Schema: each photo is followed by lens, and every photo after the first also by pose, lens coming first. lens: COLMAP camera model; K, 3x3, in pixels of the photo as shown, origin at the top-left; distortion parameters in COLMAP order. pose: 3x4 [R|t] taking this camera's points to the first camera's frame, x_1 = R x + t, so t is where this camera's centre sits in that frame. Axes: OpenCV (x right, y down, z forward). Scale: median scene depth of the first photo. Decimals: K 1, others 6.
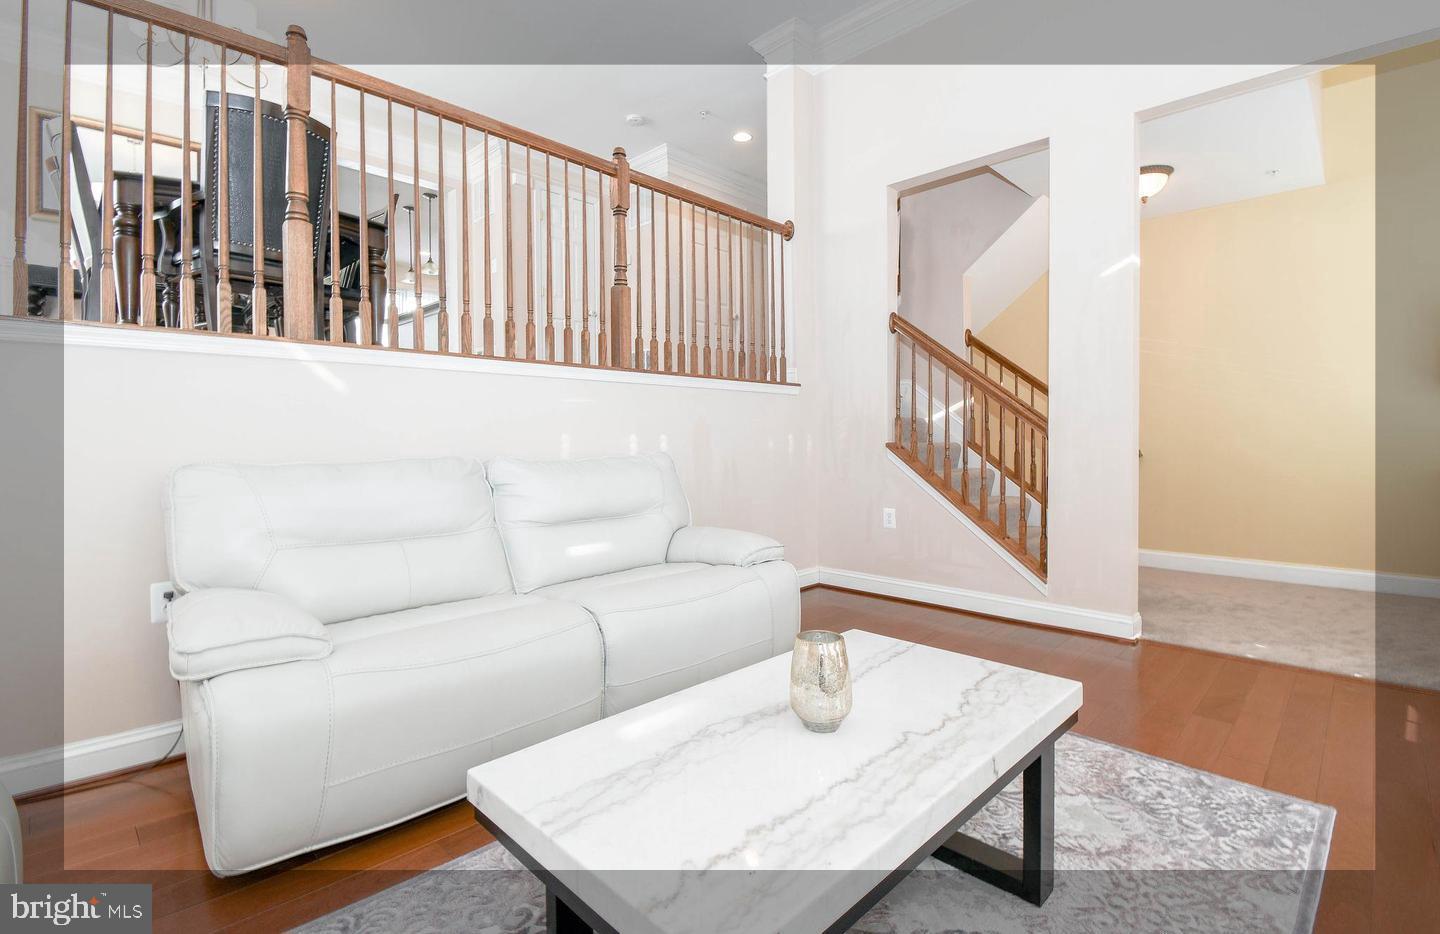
lens RADIAL K [[685.7, 0, 727.7], [0, 685.7, 436.6], [0, 0, 1]] dist [-0.002134, -0.000675]
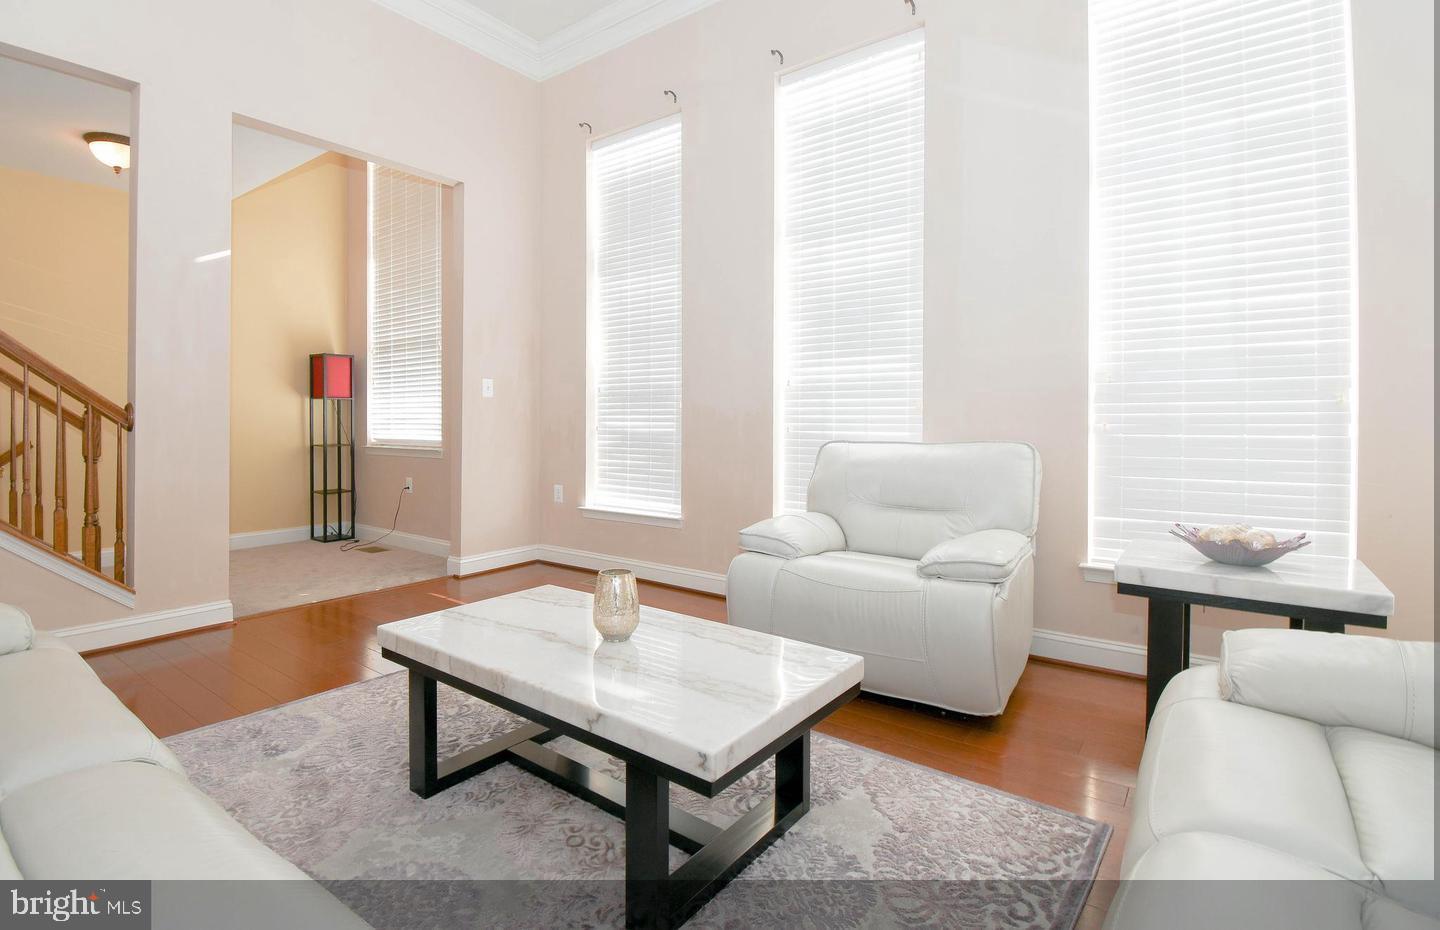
lens RADIAL K [[635.2, 0, 722.9], [0, 635.2, 450.8], [0, 0, 1]] dist [-0.002681, -0.000025]
pose [[-0.157622, -0.024342, 0.987199, -1.122889], [-0.005935, 0.999701, 0.023702, 0.022992], [-0.987482, -0.002123, -0.157720, 0.995137]]
